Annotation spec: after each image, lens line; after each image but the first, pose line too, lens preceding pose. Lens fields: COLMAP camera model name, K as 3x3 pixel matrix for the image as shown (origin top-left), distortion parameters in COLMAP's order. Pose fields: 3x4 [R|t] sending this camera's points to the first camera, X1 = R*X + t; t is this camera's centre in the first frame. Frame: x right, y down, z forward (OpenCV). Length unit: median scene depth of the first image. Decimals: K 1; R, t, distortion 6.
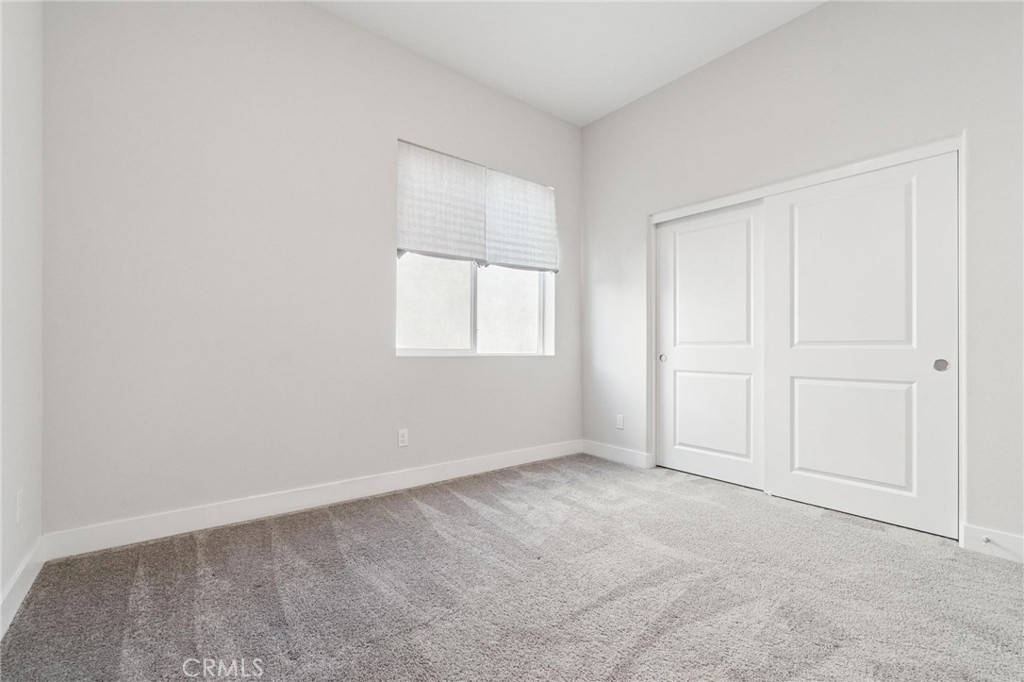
lens RADIAL K [[440.7, 0, 502.3], [0, 440.7, 347.1], [0, 0, 1]] dist [-0.001051, -0.000174]
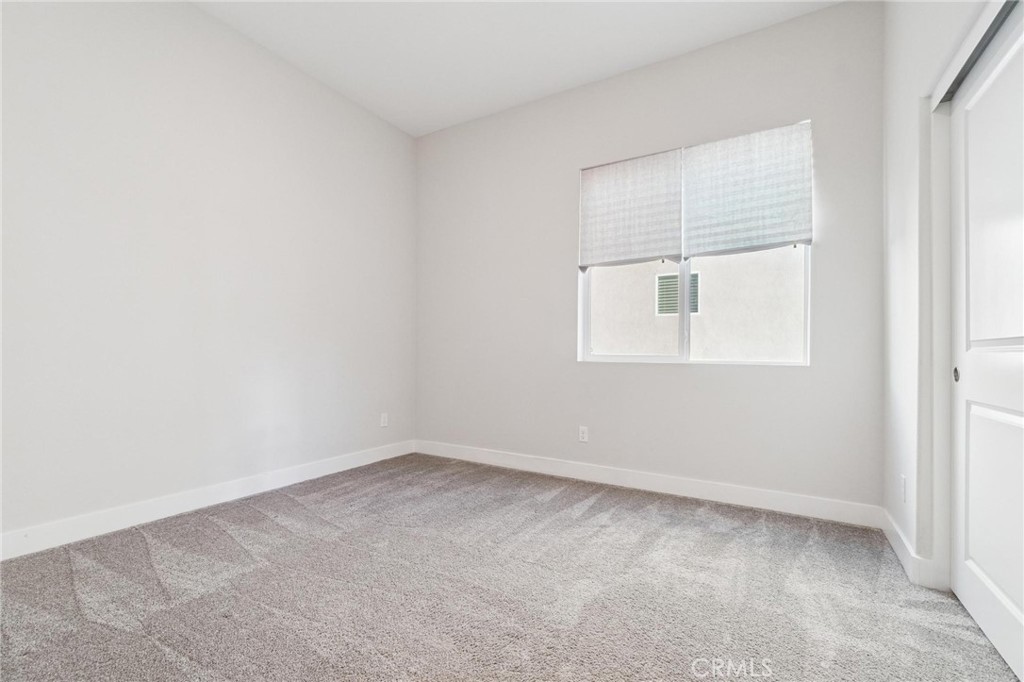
lens RADIAL K [[440.7, 0, 502.3], [0, 440.7, 347.1], [0, 0, 1]] dist [-0.001051, -0.000174]
pose [[0.361228, -0.013983, -0.932373, 0.678553], [-0.002403, 0.999870, -0.015926, 0.003291], [0.932474, 0.007993, 0.361148, 0.367664]]
